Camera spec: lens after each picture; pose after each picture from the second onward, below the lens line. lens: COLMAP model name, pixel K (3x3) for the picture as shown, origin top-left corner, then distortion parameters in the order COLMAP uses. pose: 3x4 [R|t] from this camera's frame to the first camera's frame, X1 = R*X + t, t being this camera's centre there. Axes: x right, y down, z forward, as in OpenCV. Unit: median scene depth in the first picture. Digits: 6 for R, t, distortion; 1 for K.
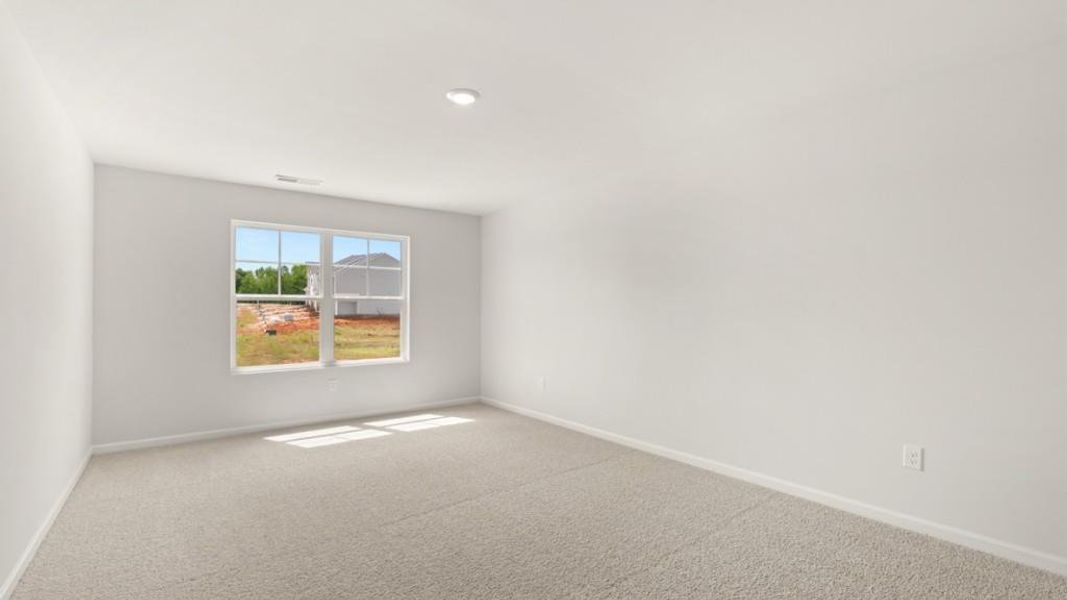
lens RADIAL K [[461.7, 0, 536.5], [0, 461.7, 307.8], [0, 0, 1]] dist [0.000025, 0.000012]
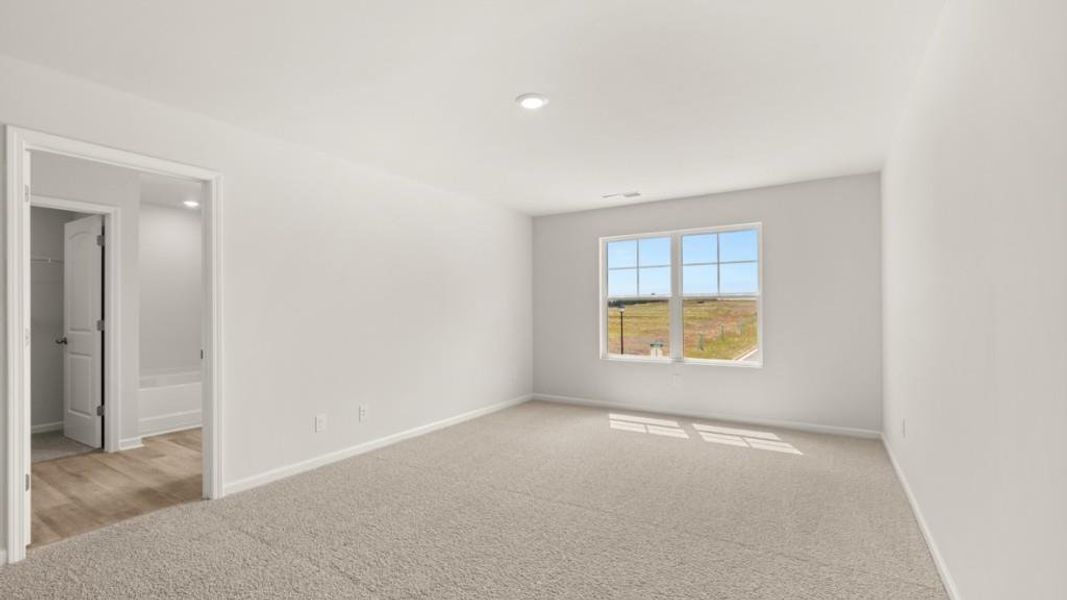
lens RADIAL K [[461.7, 0, 535.7], [0, 461.7, 302.4], [0, 0, 1]] dist [0.000025, 0.000012]
pose [[0.363444, -0.016767, -0.931465, 0.431657], [0.009481, 0.999853, -0.014298, 0.004233], [0.931568, -0.003635, 0.363550, 0.340940]]
